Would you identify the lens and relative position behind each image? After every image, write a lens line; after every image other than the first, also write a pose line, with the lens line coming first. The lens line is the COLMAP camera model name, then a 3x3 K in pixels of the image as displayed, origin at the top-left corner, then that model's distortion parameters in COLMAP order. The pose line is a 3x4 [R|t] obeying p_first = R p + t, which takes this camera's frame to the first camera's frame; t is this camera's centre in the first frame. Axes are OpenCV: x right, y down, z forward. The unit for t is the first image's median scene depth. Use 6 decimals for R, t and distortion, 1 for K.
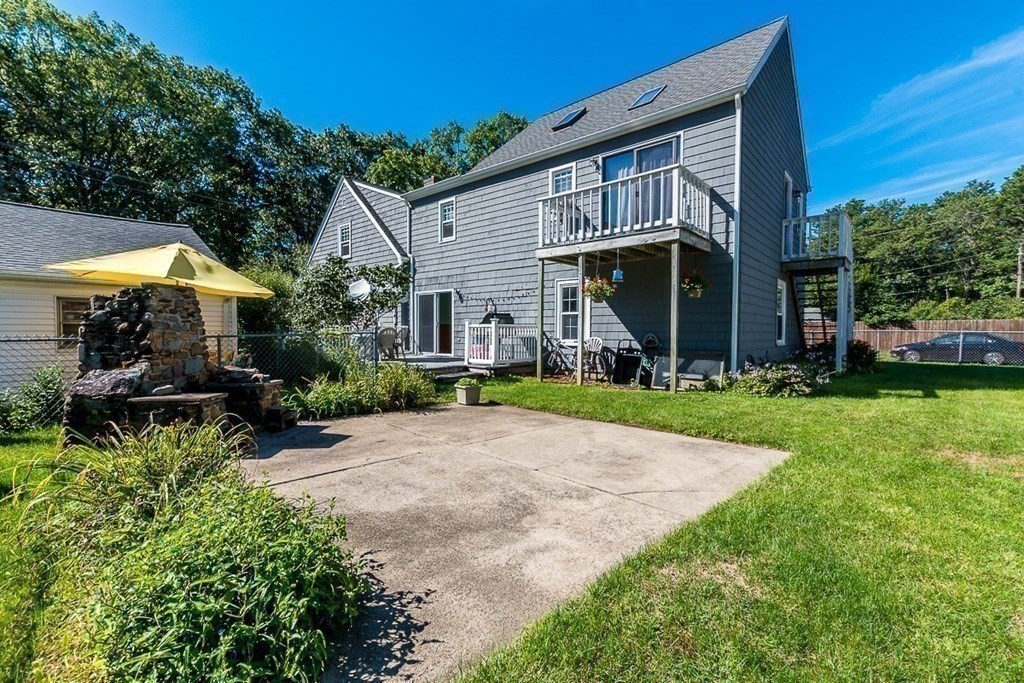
lens RADIAL K [[445.0, 0, 510.4], [0, 445.0, 339.0], [0, 0, 1]] dist [0.001792, -0.001396]
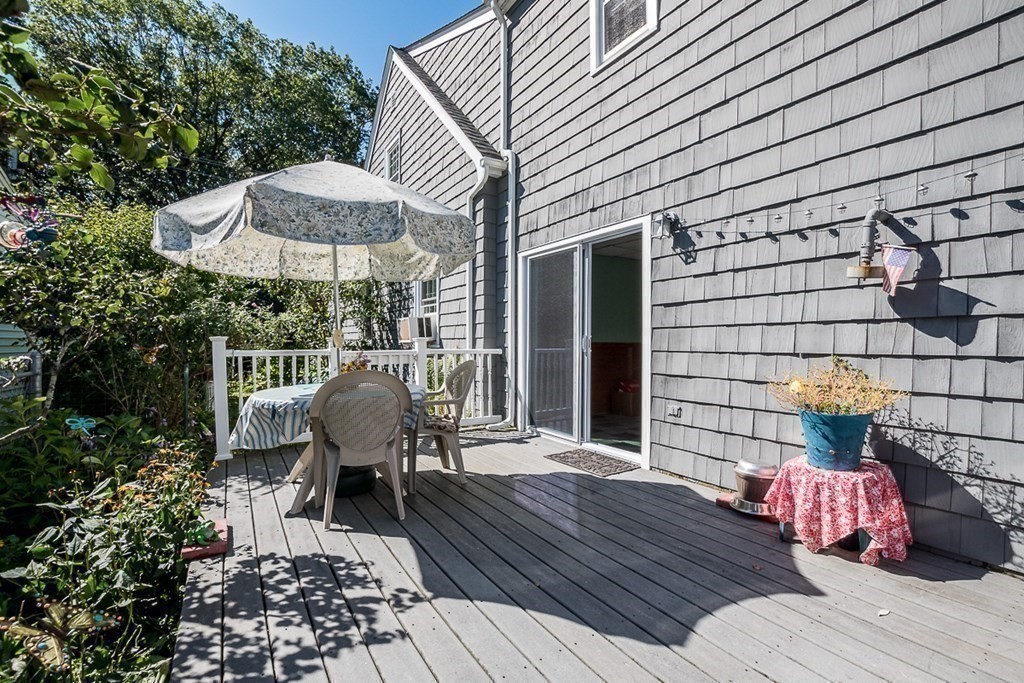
lens RADIAL K [[445.0, 0, 513.2], [0, 445.0, 344.9], [0, 0, 1]] dist [0.001792, -0.001396]
pose [[0.959561, -0.002163, -0.281493, -0.120326], [-0.000480, 0.999956, -0.009321, -0.029249], [0.281501, 0.009079, 0.959518, 0.661347]]
